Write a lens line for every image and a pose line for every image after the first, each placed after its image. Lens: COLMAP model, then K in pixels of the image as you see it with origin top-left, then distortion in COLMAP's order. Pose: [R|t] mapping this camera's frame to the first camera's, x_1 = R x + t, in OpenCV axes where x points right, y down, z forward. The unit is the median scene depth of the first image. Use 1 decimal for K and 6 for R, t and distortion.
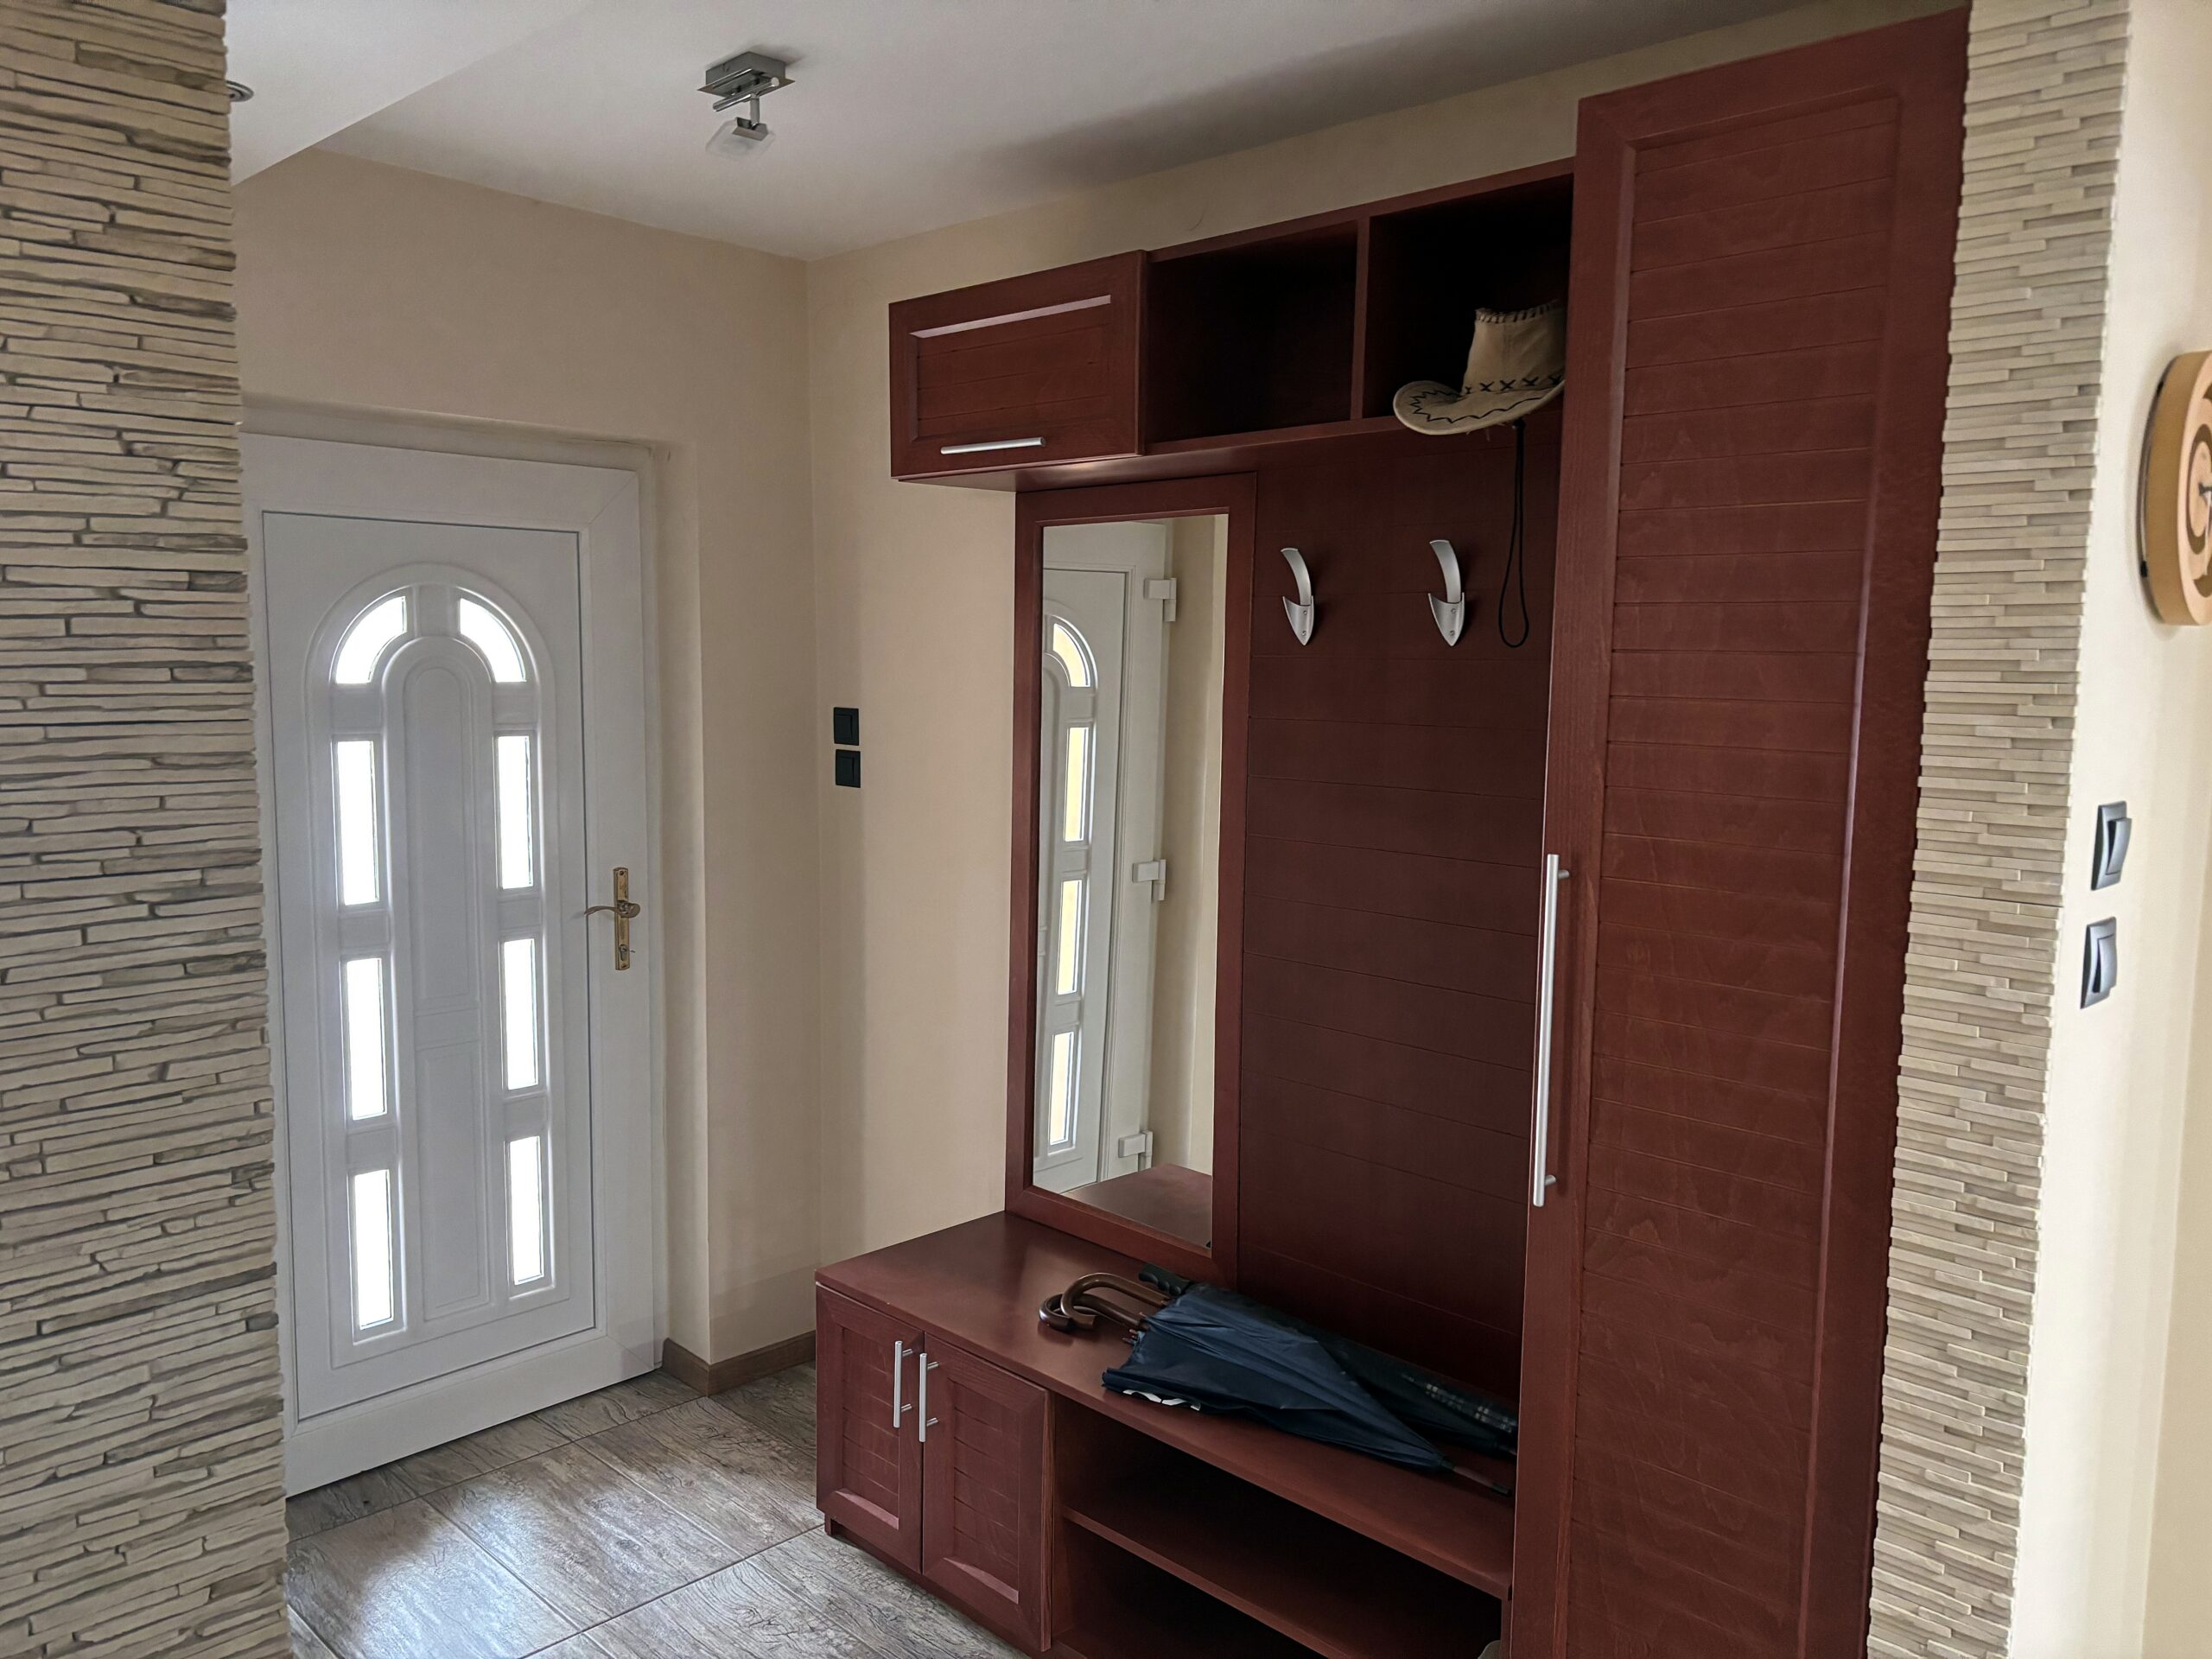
lens RADIAL K [[1681.5, 0, 1102.8], [0, 1681.5, 836.3], [0, 0, 1]] dist [0.039680, -0.024393]
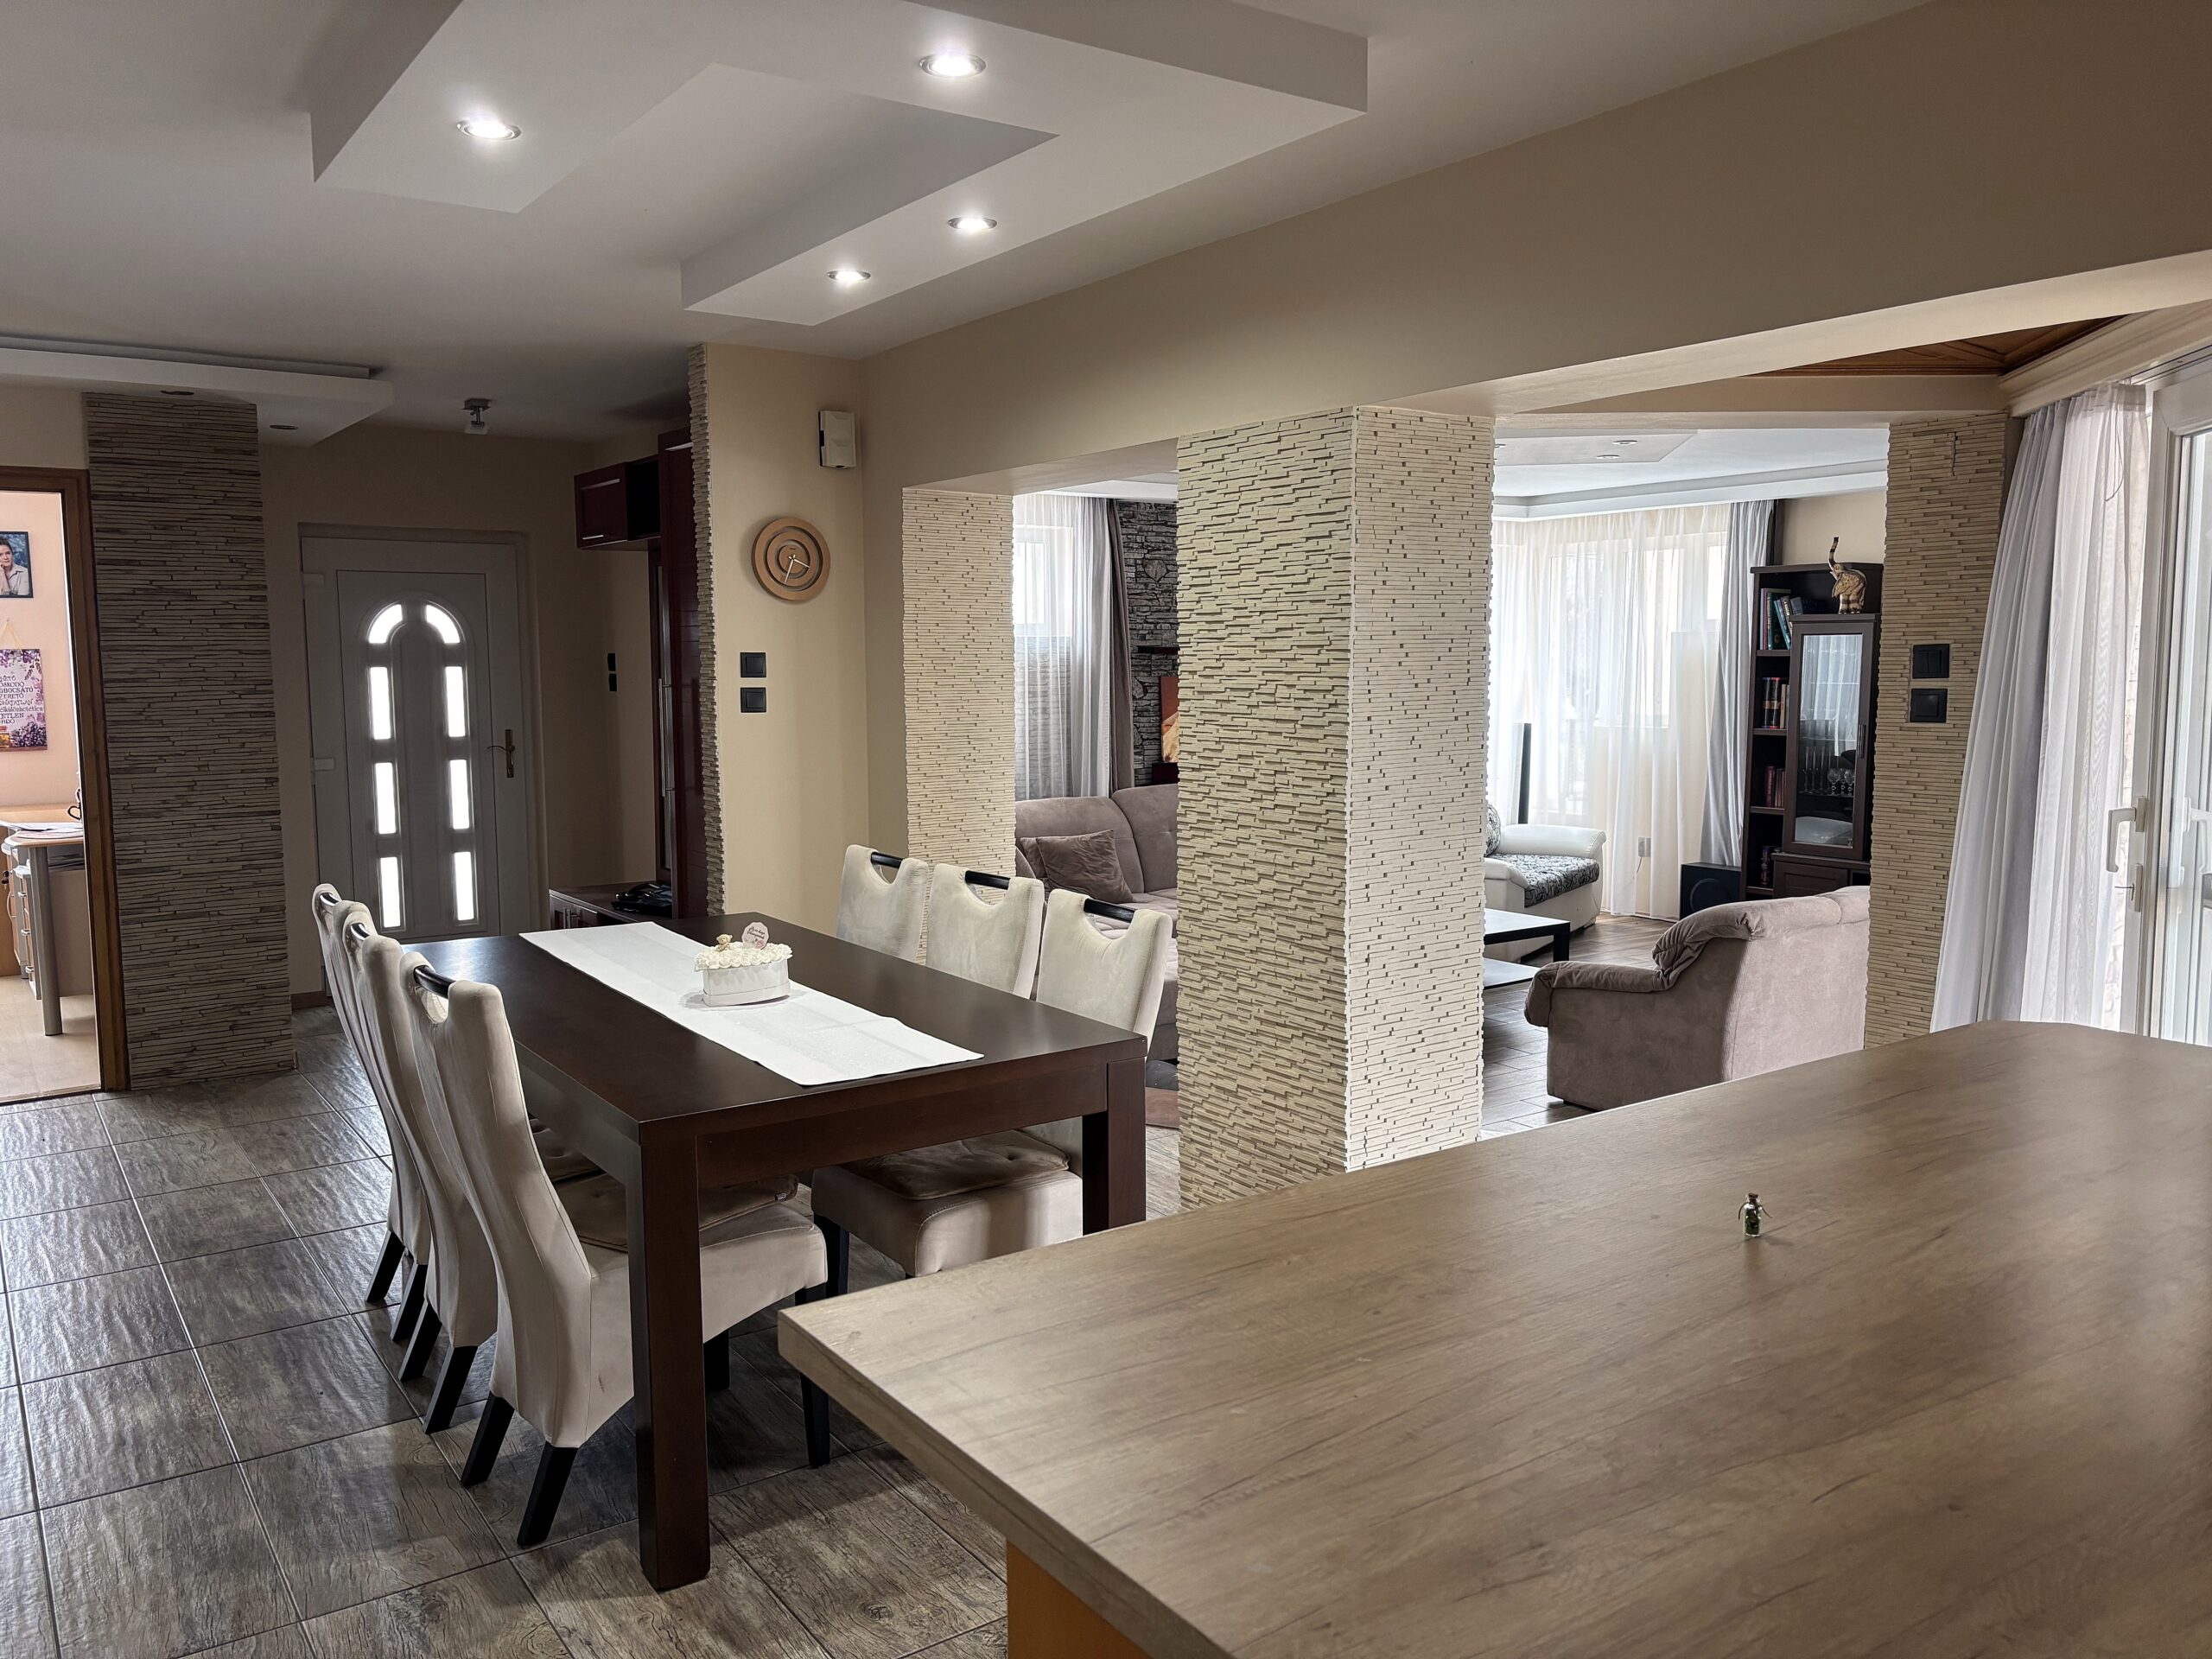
lens RADIAL K [[1681.5, 0, 1108.2], [0, 1681.5, 823.9], [0, 0, 1]] dist [0.039680, -0.024393]
pose [[0.984577, -0.001213, -0.174950, 0.941428], [-0.000763, 0.999937, -0.011227, 0.181665], [0.174953, 0.011187, 0.984513, -1.097381]]
